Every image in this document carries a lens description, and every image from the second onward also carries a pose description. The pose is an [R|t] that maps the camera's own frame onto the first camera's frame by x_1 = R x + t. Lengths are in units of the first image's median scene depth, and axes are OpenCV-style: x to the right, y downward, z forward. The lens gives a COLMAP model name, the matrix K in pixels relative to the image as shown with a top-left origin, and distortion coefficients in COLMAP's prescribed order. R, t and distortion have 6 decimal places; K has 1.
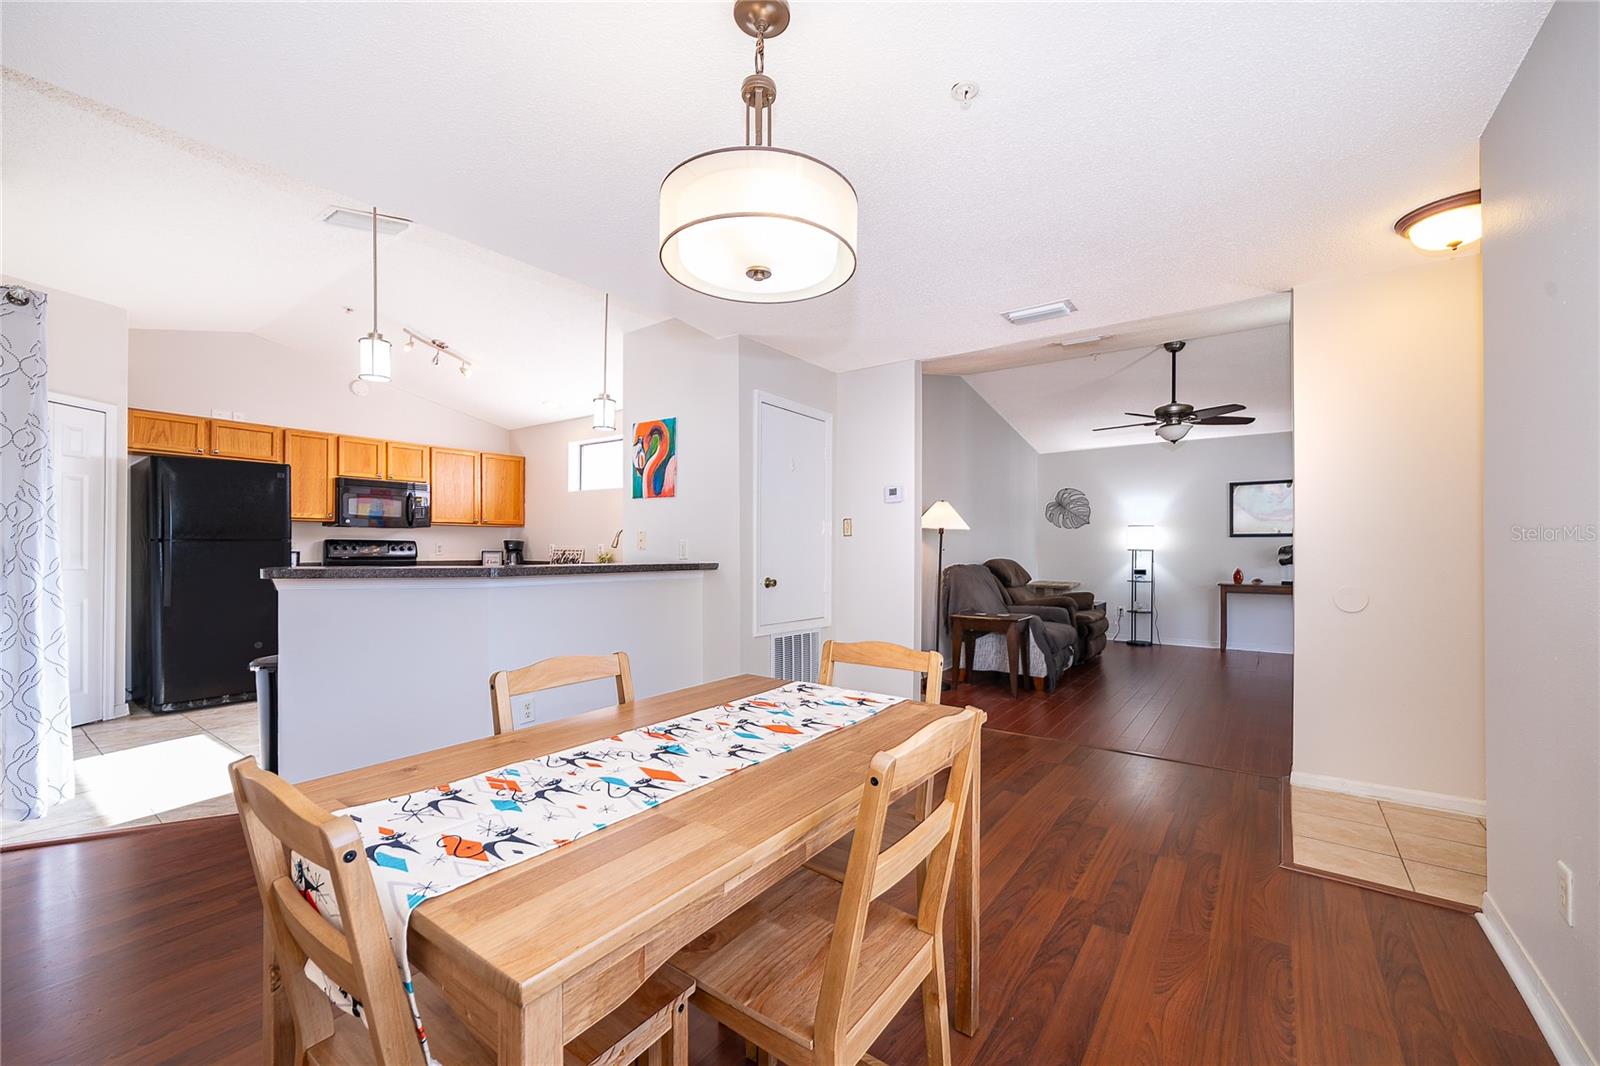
lens RADIAL K [[643.0, 0, 802.0], [0, 643.0, 541.6], [0, 0, 1]] dist [0.000262, -0.000035]
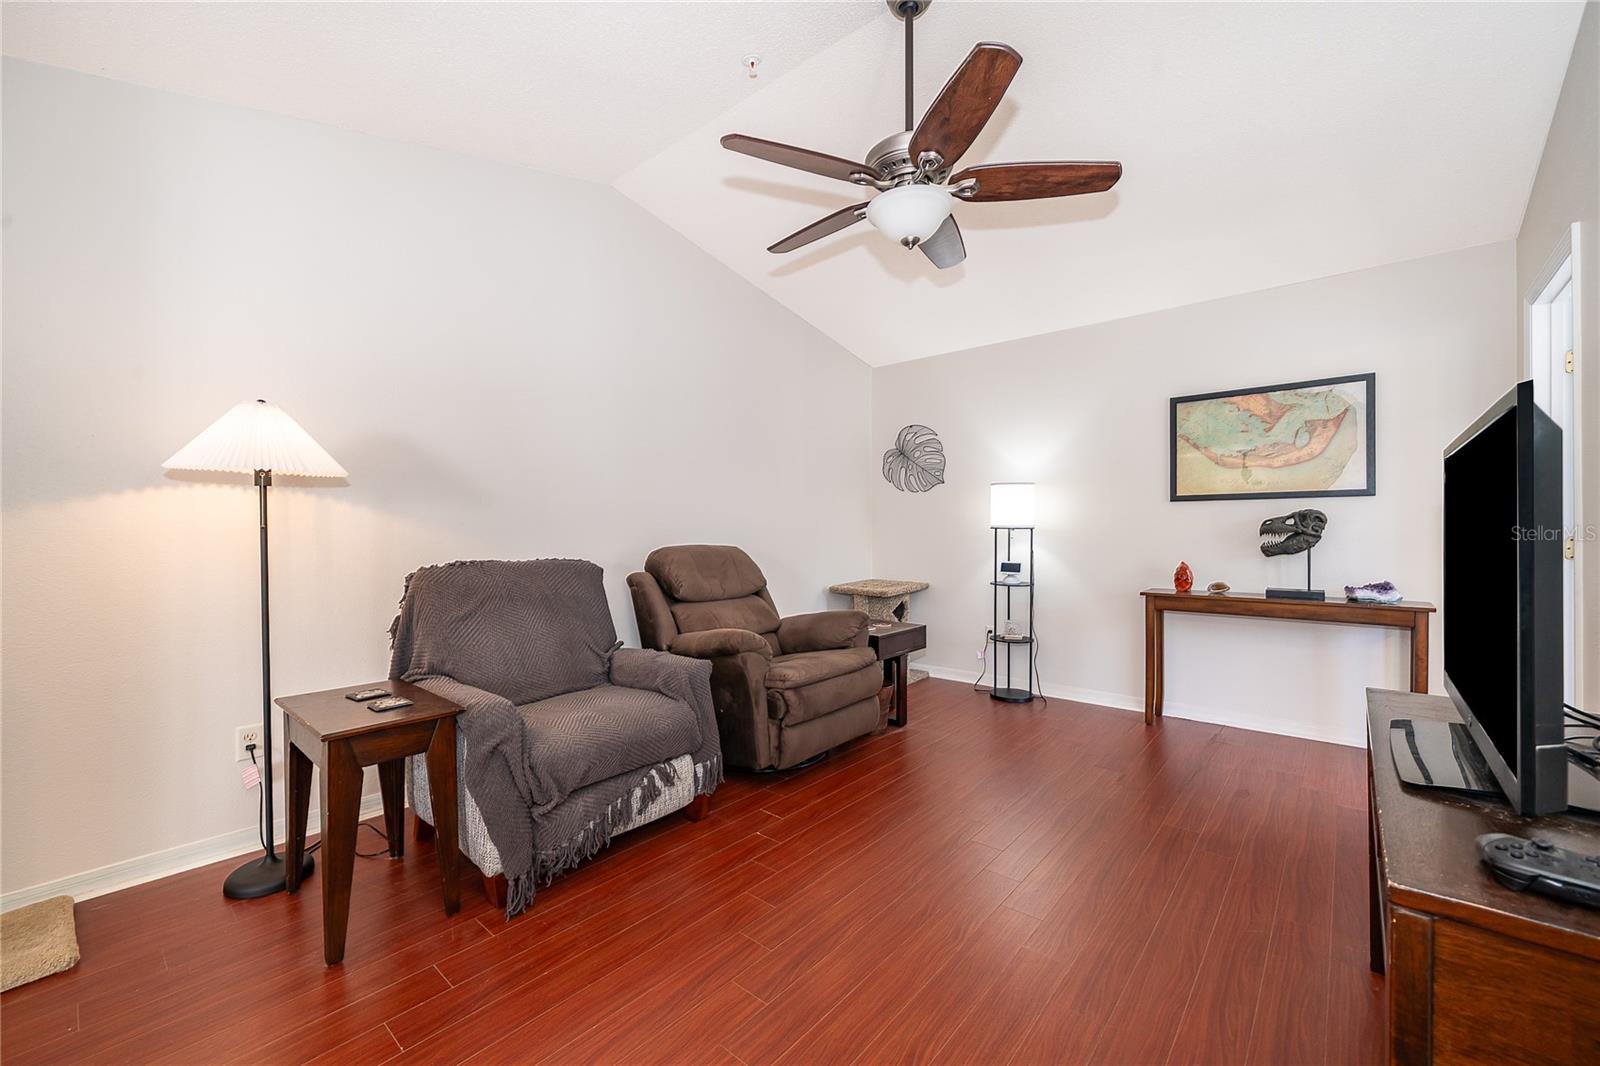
lens RADIAL K [[632.2, 0, 806.3], [0, 632.2, 533.4], [0, 0, 1]] dist [0.008906, 0.000022]
pose [[0.997842, -0.004024, -0.065543, 0.404307], [0.005095, 0.999856, 0.016188, 0.009063], [0.065468, -0.016487, 0.997718, 0.466330]]
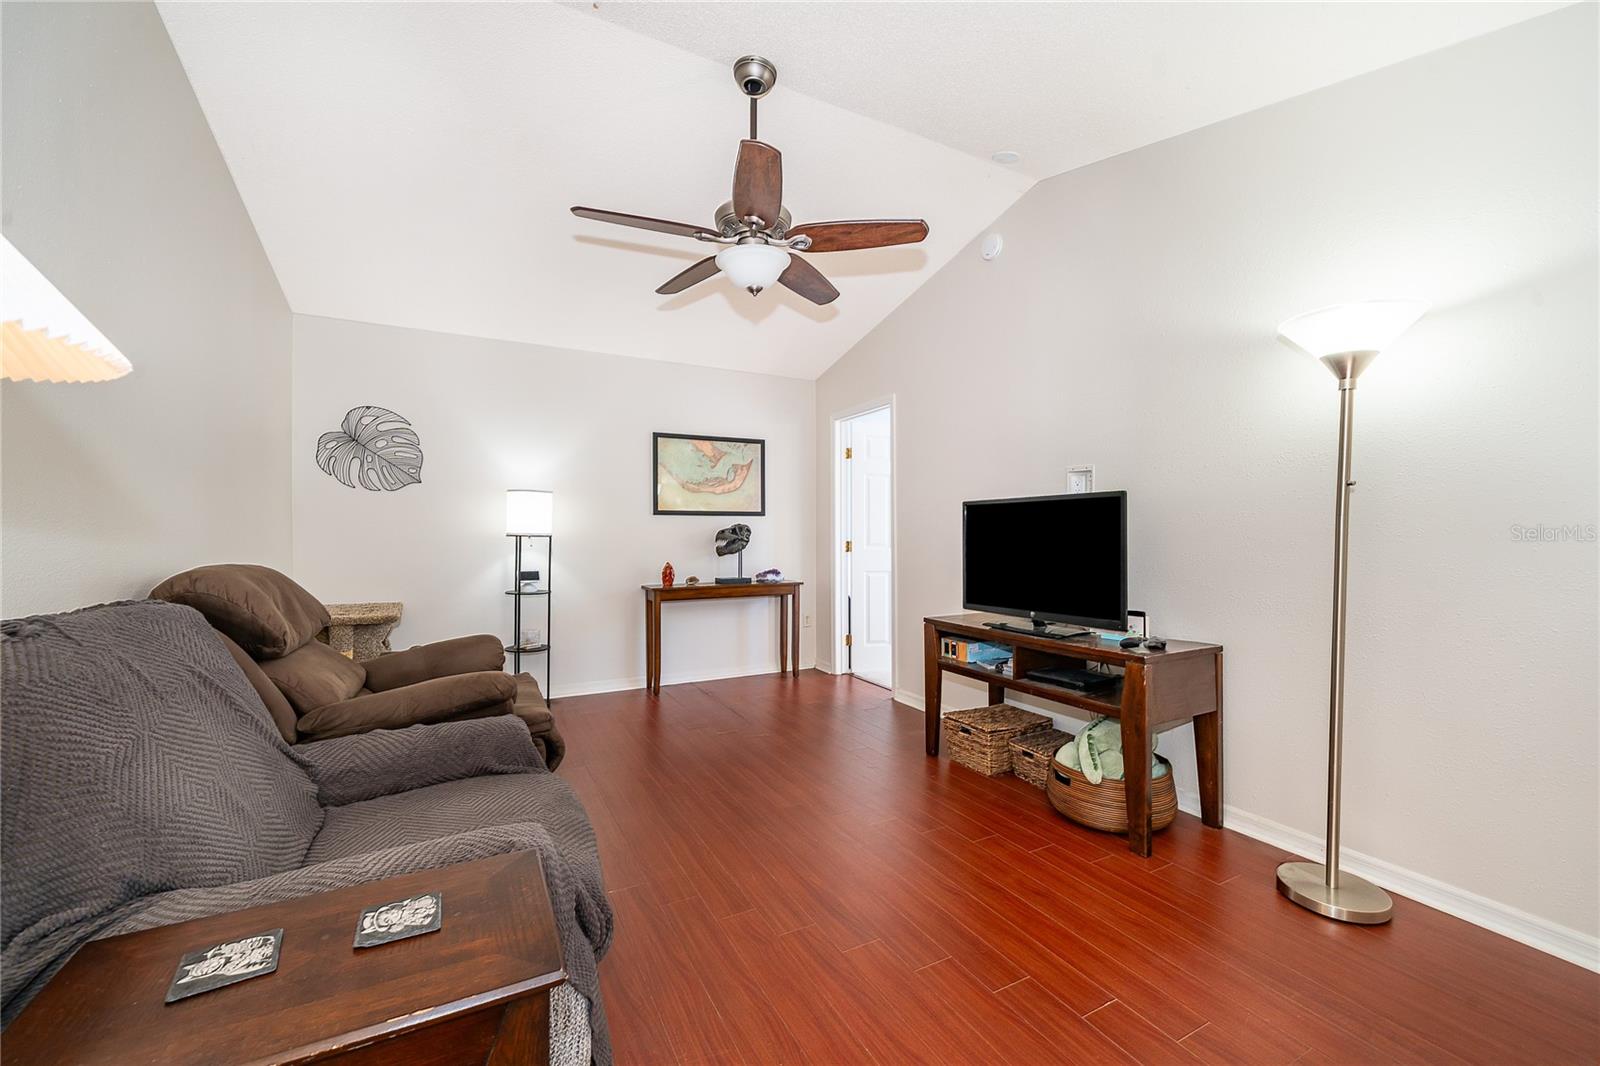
lens RADIAL K [[637.2, 0, 798.4], [0, 637.2, 537.3], [0, 0, 1]] dist [-0.001316, -0.000098]
pose [[0.434172, -0.006557, 0.900806, 0.145837], [-0.006020, 0.999930, 0.010180, 0.008322], [-0.900810, -0.009843, 0.434102, 0.587653]]
